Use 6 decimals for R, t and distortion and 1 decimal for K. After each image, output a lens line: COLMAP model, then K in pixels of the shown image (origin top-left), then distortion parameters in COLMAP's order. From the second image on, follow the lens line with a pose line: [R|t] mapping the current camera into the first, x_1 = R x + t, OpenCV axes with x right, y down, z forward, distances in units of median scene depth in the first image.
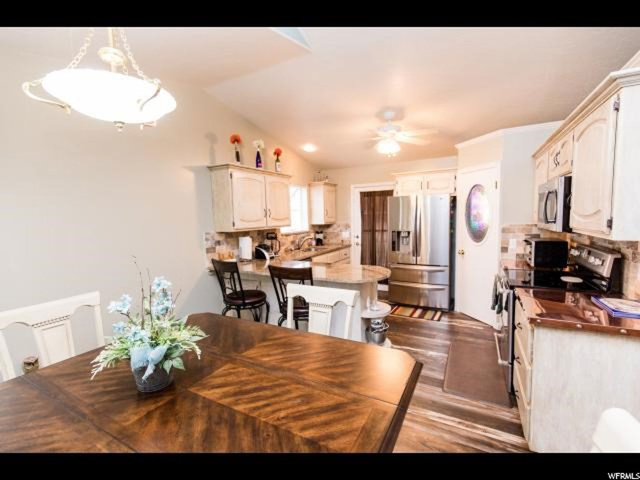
lens RADIAL K [[283.2, 0, 319.2], [0, 283.2, 241.0], [0, 0, 1]] dist [0.003088, -0.000966]
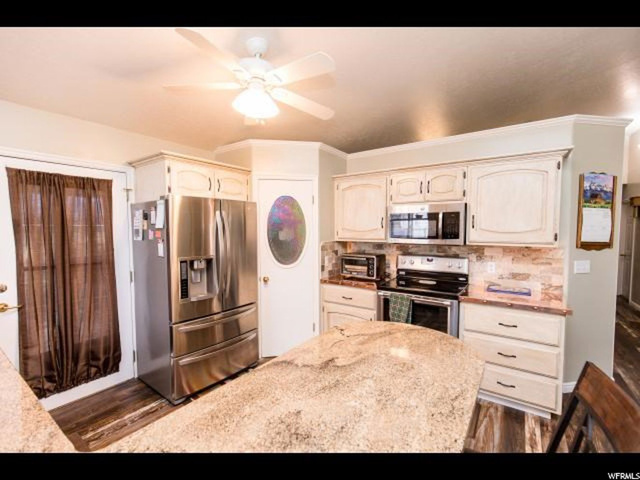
lens RADIAL K [[283.2, 0, 318.5], [0, 283.2, 244.3], [0, 0, 1]] dist [0.003088, -0.000966]
pose [[0.111945, -0.026869, 0.993351, -0.263434], [0.092178, 0.995605, 0.016542, -0.059832], [-0.989430, 0.089713, 0.113929, 0.798154]]
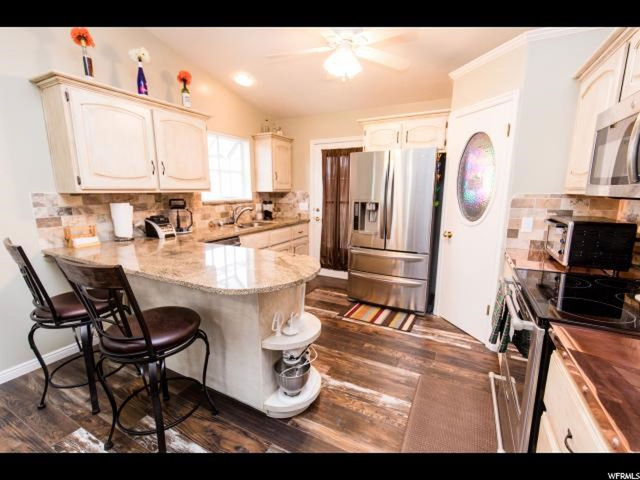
lens RADIAL K [[283.2, 0, 318.5], [0, 283.2, 241.0], [0, 0, 1]] dist [0.003088, -0.000966]
pose [[0.999403, 0.024732, 0.024129, 0.175574], [-0.026793, 0.995654, 0.089191, 0.001475], [-0.021819, -0.089784, 0.995722, 0.326595]]
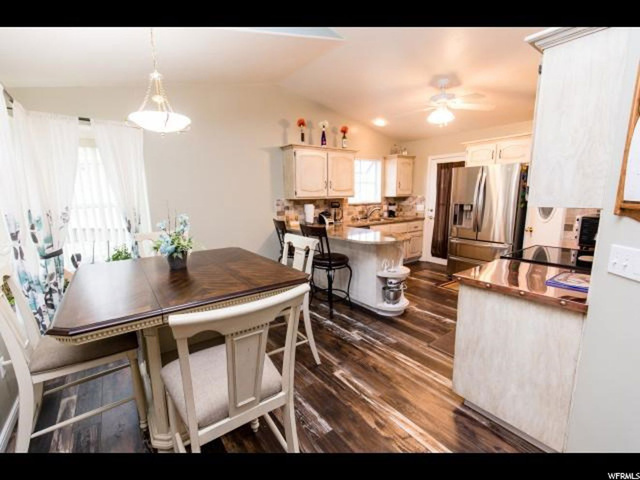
lens RADIAL K [[283.2, 0, 319.3], [0, 283.2, 242.1], [0, 0, 1]] dist [0.003088, -0.000966]
pose [[0.905320, 0.086579, -0.415812, 0.292979], [-0.048569, 0.993684, 0.101156, 0.021021], [0.421943, -0.071383, 0.903808, -0.093477]]
